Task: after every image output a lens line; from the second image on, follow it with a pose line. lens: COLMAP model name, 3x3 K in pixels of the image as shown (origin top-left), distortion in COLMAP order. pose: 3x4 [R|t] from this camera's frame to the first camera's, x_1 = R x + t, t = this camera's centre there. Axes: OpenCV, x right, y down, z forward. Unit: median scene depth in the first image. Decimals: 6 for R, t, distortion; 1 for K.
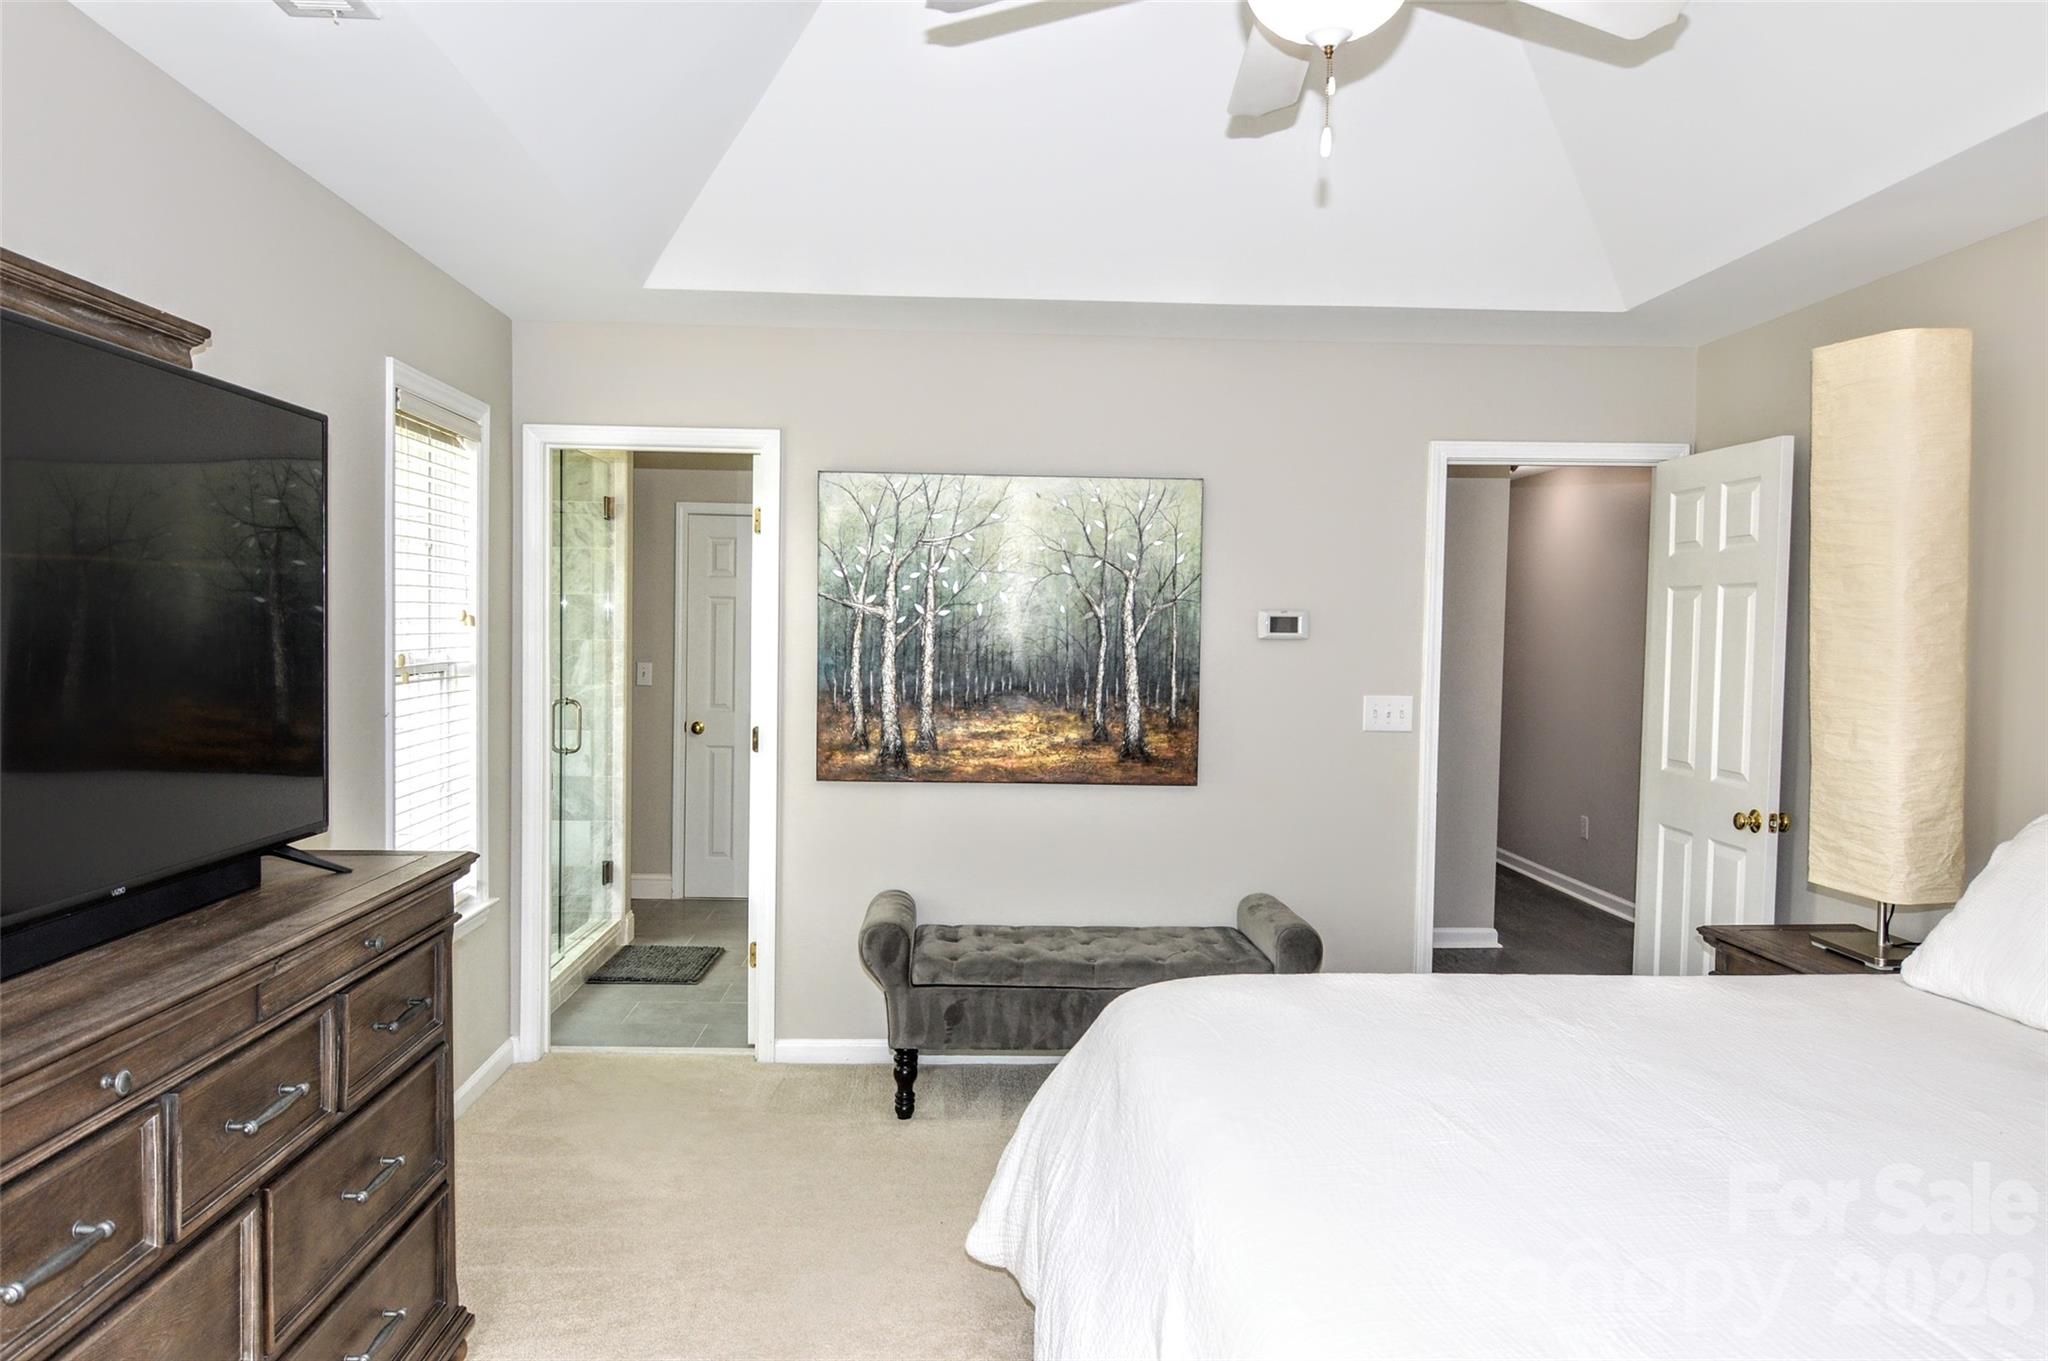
lens RADIAL K [[1403.6, 0, 1027.3], [0, 1403.6, 674.3], [0, 0, 1]] dist [0.008252, -0.023169]
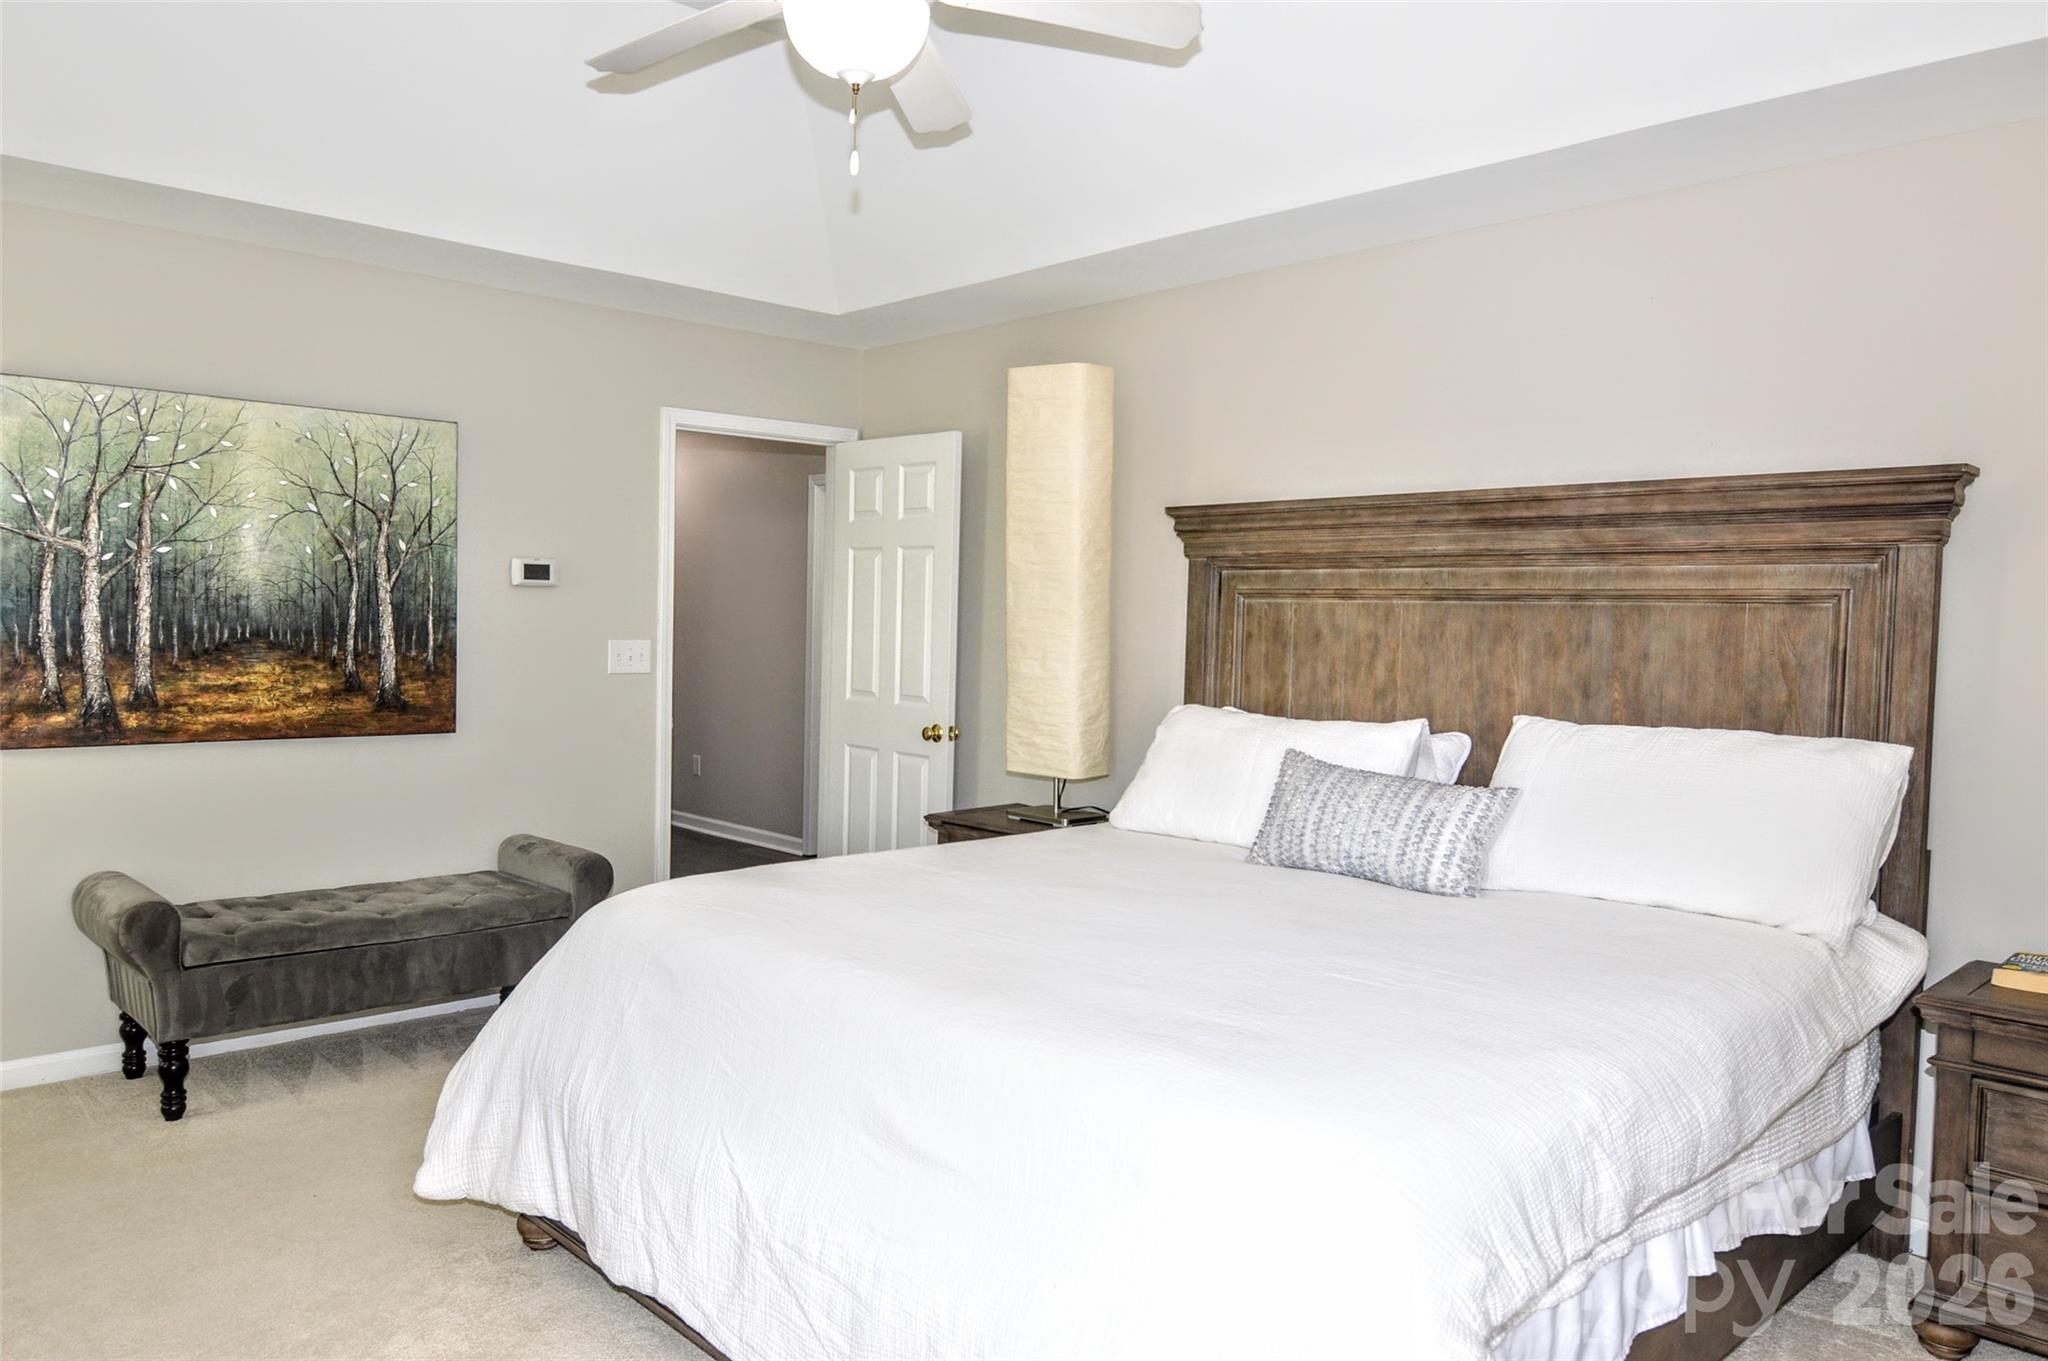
lens RADIAL K [[1403.6, 0, 1010.5], [0, 1403.6, 676.3], [0, 0, 1]] dist [0.008252, -0.023169]
pose [[0.760449, -0.026705, 0.648848, -0.228283], [0.009879, 0.999514, 0.029559, 0.014300], [-0.649323, -0.016068, 0.760343, -0.009138]]
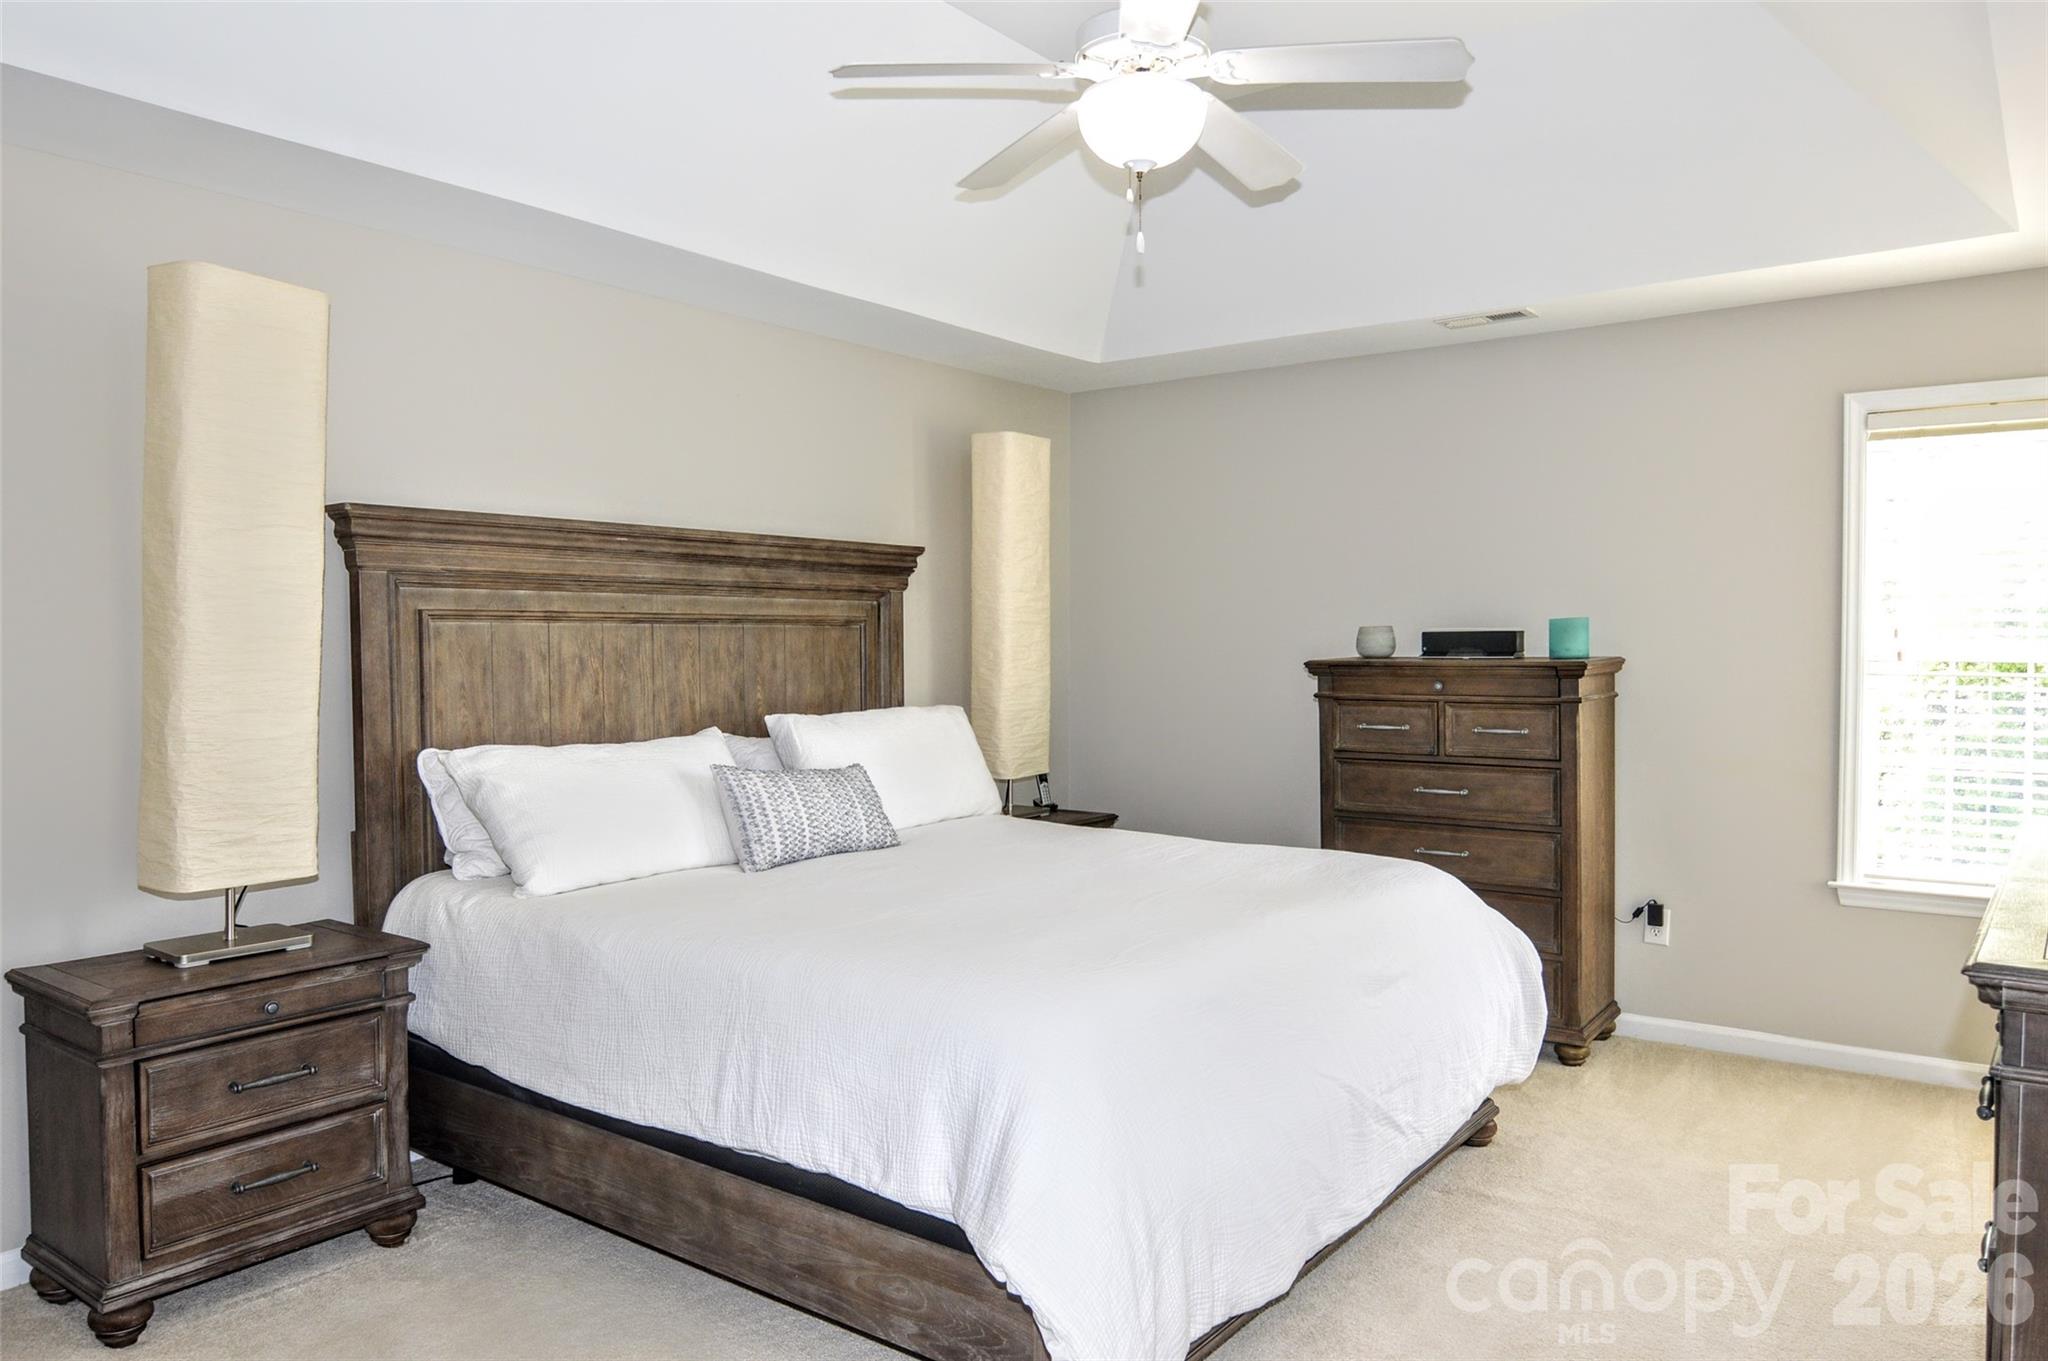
lens RADIAL K [[1403.6, 0, 1013.0], [0, 1403.6, 687.4], [0, 0, 1]] dist [0.008252, -0.023169]
pose [[-0.763234, -0.032708, 0.645293, -0.275674], [0.012582, 0.997776, 0.065456, -0.021082], [-0.645999, 0.058077, -0.761125, 1.073245]]
